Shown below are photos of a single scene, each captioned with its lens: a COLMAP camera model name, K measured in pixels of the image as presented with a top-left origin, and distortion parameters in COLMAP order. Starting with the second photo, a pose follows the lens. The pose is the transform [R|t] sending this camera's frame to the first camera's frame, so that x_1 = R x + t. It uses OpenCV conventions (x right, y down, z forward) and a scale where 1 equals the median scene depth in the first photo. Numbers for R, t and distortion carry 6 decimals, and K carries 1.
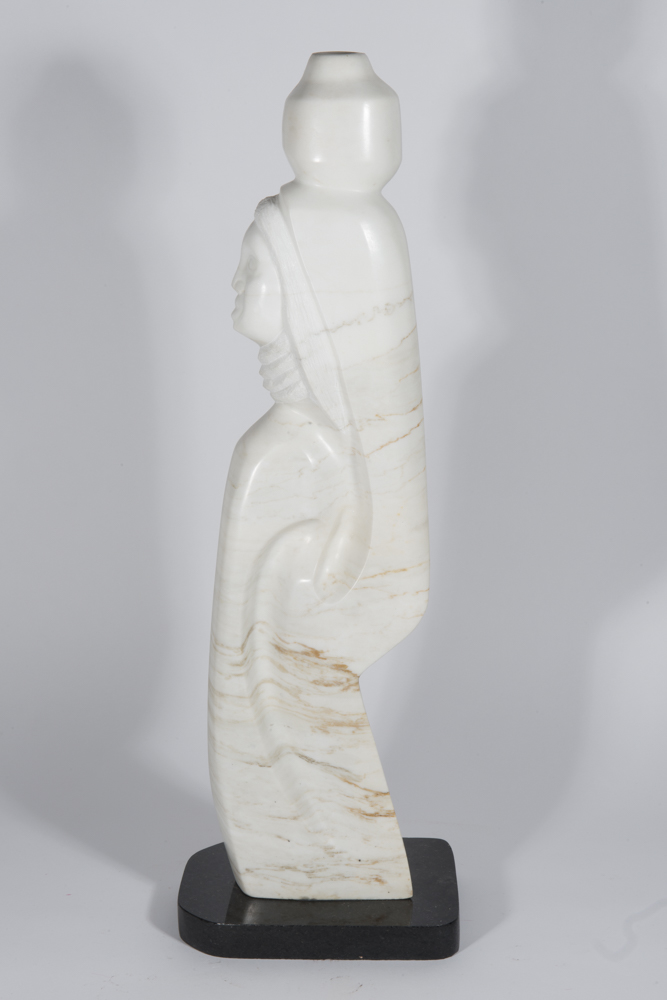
lens RADIAL K [[1911.5, 0, 329.1], [0, 1911.5, 495.1], [0, 0, 1]] dist [0.121483, 0.000000]
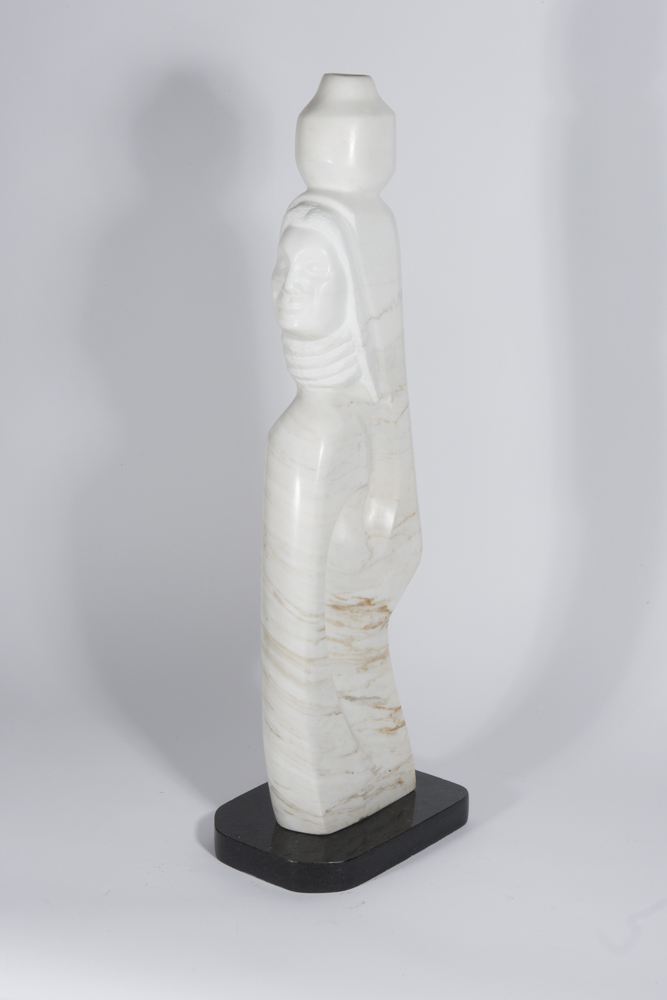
lens RADIAL K [[1786.7, 0, 335.1], [0, 1786.7, 500.7], [0, 0, 1]] dist [0.176127, 0.000000]
pose [[0.593716, -0.187373, 0.782555, -0.839187], [0.168120, 0.979933, 0.107082, -0.093894], [-0.786916, 0.067986, 0.613303, 0.354248]]
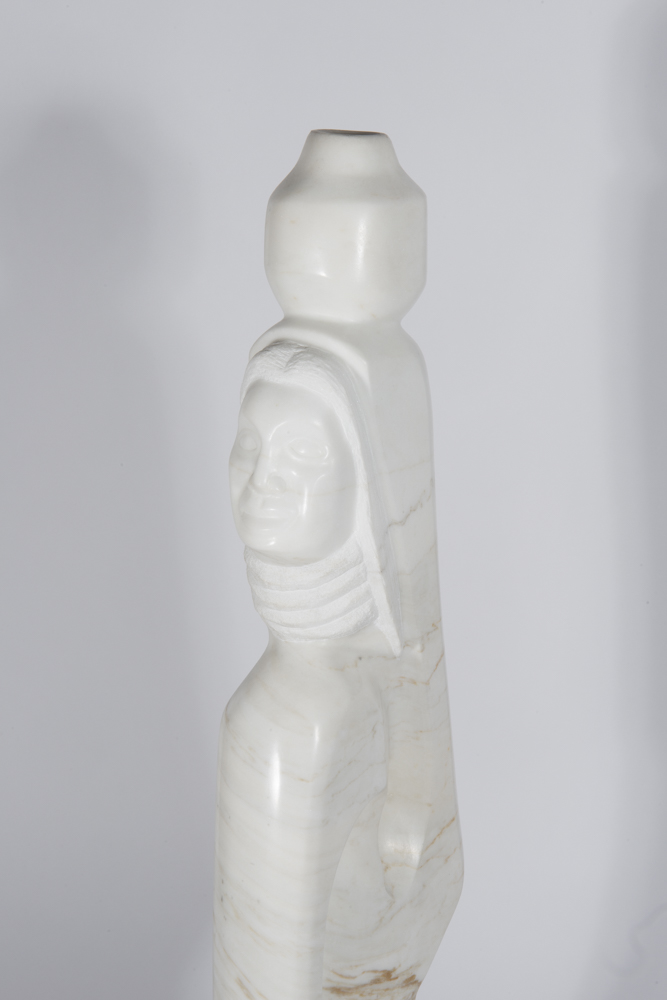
lens RADIAL K [[1911.5, 0, 336.7], [0, 1911.5, 505.4], [0, 0, 1]] dist [0.121483, 0.000000]
pose [[0.533616, -0.182515, 0.825798, -0.567577], [0.176629, 0.978954, 0.102230, -0.161542], [-0.827077, 0.091308, 0.554623, 0.603423]]
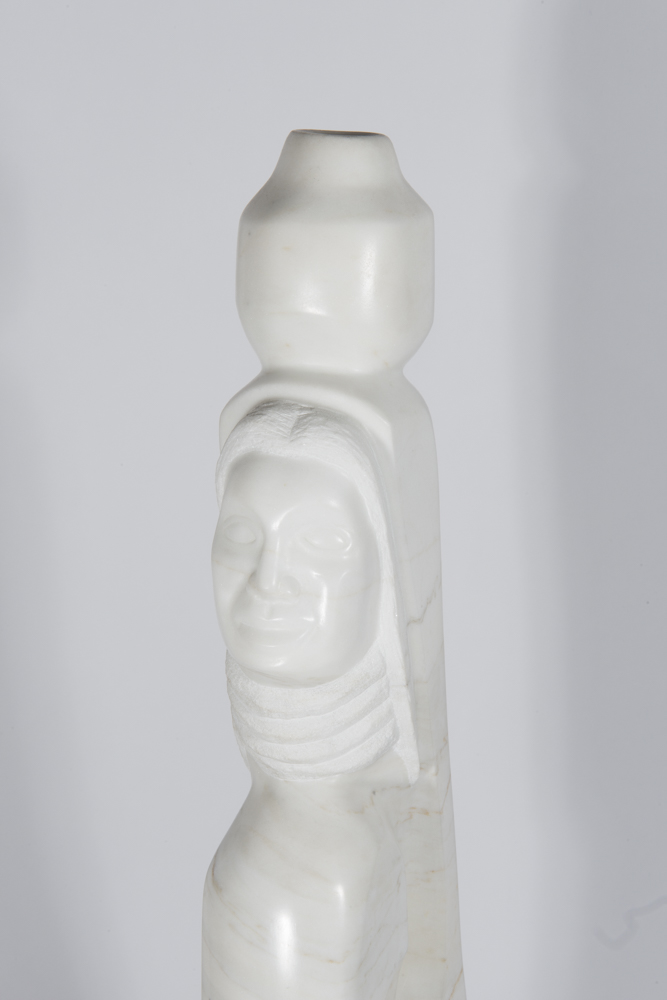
lens RADIAL K [[1911.5, 0, 331.6], [0, 1911.5, 502.9], [0, 0, 1]] dist [0.121483, 0.000000]
pose [[0.338478, -0.203918, 0.918613, -0.496263], [0.206571, 0.968525, 0.138883, -0.194452], [-0.918020, 0.142750, 0.369947, 0.778068]]
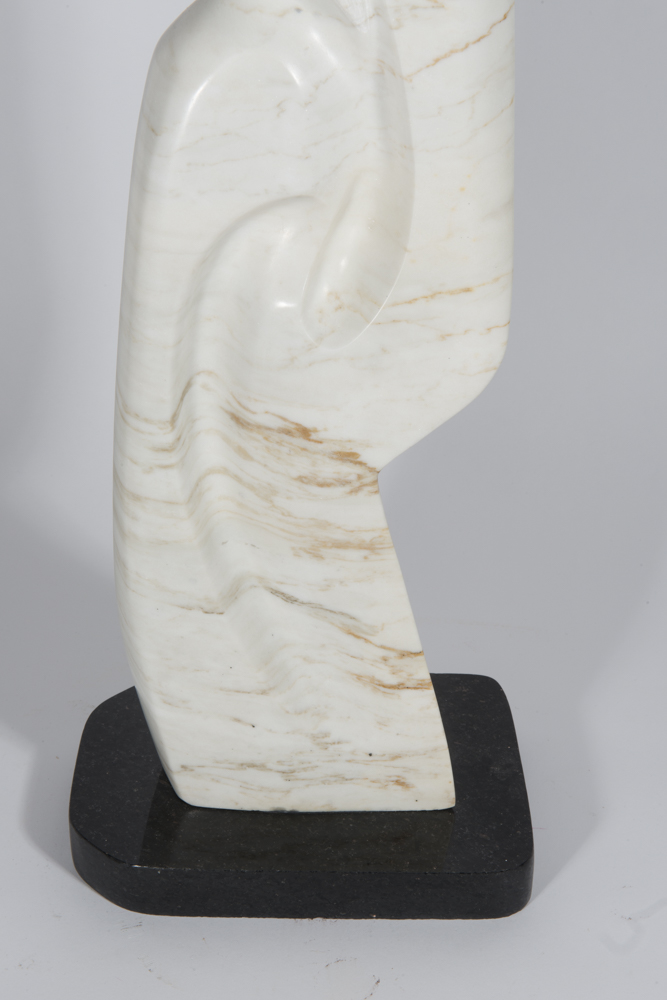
lens RADIAL K [[1911.5, 0, 335.5], [0, 1911.5, 499.9], [0, 0, 1]] dist [0.121483, 0.000000]
pose [[0.998637, -0.001213, 0.052178, -0.026899], [-0.012563, 0.964747, 0.262879, -0.046072], [-0.050657, -0.263176, 0.963417, 0.449193]]
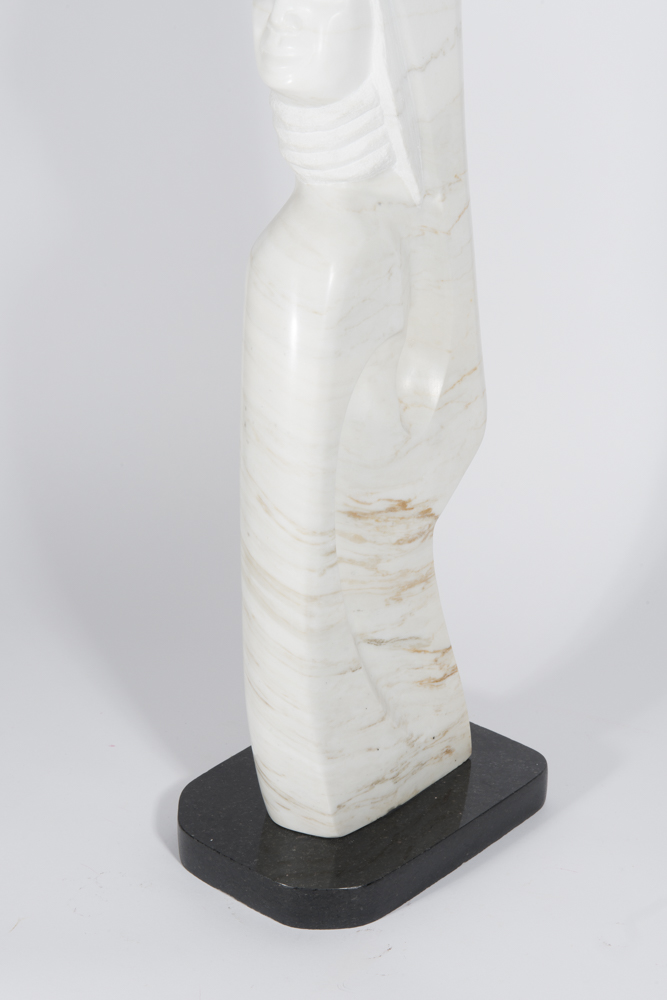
lens RADIAL K [[1911.5, 0, 327.5], [0, 1911.5, 501.1], [0, 0, 1]] dist [0.121483, 0.000000]
pose [[0.626165, -0.291988, 0.722953, -0.571710], [0.166928, 0.955934, 0.241505, -0.106879], [-0.761612, -0.030541, 0.647313, 0.528068]]
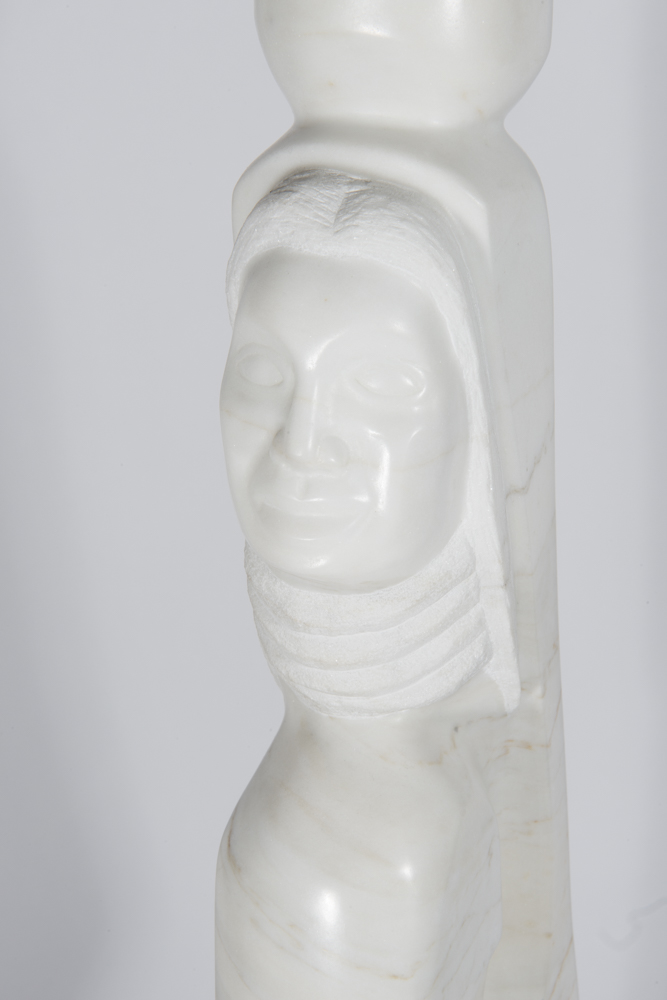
lens RADIAL K [[1911.5, 0, 331.5], [0, 1911.5, 499.7], [0, 0, 1]] dist [0.121483, 0.000000]
pose [[0.373134, -0.313503, 0.873205, -0.341390], [0.213106, 0.944976, 0.248207, -0.181594], [-0.902971, 0.093471, 0.419412, 0.836373]]
